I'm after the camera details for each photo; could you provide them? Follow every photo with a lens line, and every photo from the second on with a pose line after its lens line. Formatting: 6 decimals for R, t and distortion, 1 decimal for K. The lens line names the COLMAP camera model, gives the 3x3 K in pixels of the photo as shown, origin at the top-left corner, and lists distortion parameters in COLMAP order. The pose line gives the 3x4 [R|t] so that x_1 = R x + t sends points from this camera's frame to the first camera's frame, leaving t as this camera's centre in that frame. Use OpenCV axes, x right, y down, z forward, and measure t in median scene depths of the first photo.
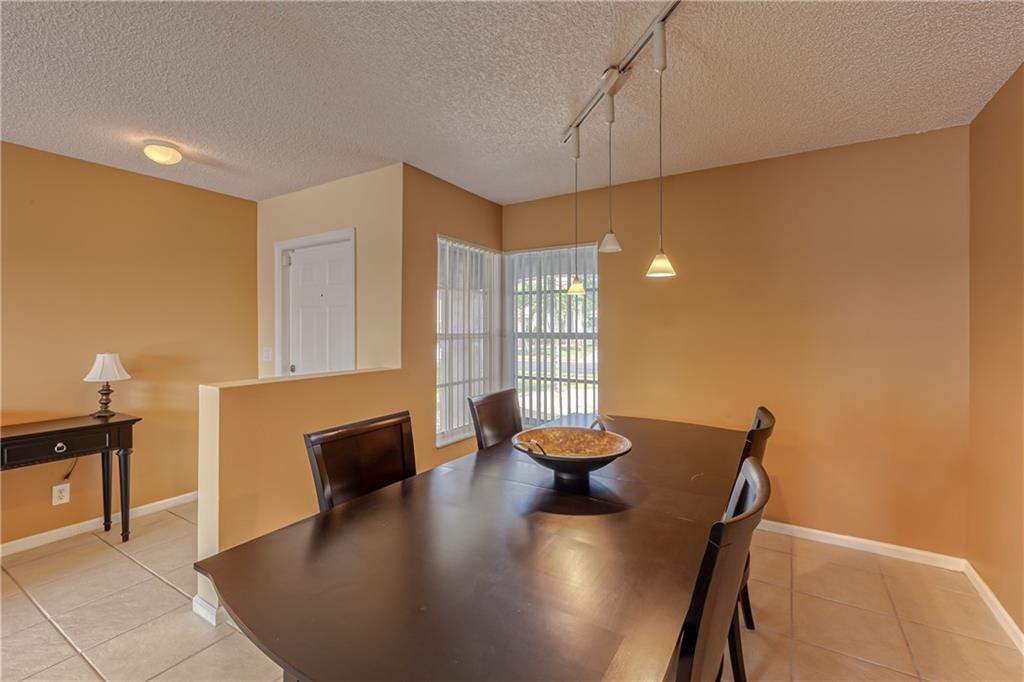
lens RADIAL K [[447.7, 0, 519.0], [0, 447.7, 327.1], [0, 0, 1]] dist [0.000581, 0.000080]
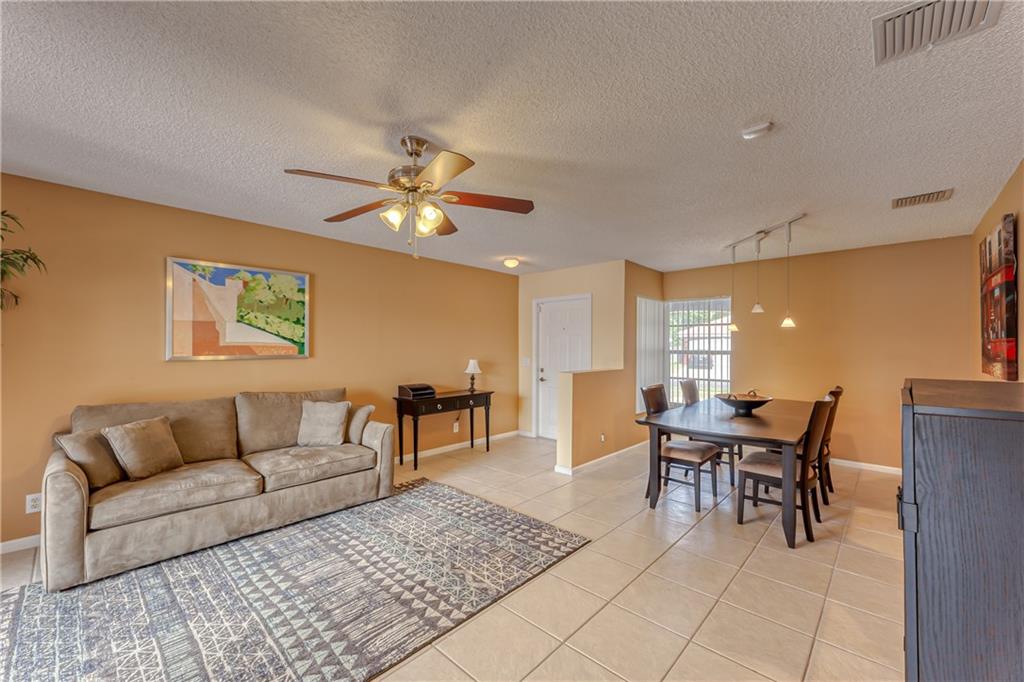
lens RADIAL K [[414.1, 0, 512.0], [0, 414.1, 341.0], [0, 0, 1]] dist [-0.000411, 0.000008]
pose [[0.979884, -0.000097, -0.199568, -0.373967], [-0.001809, 0.999954, -0.009371, -0.008018], [0.199560, 0.009544, 0.979839, -0.795038]]
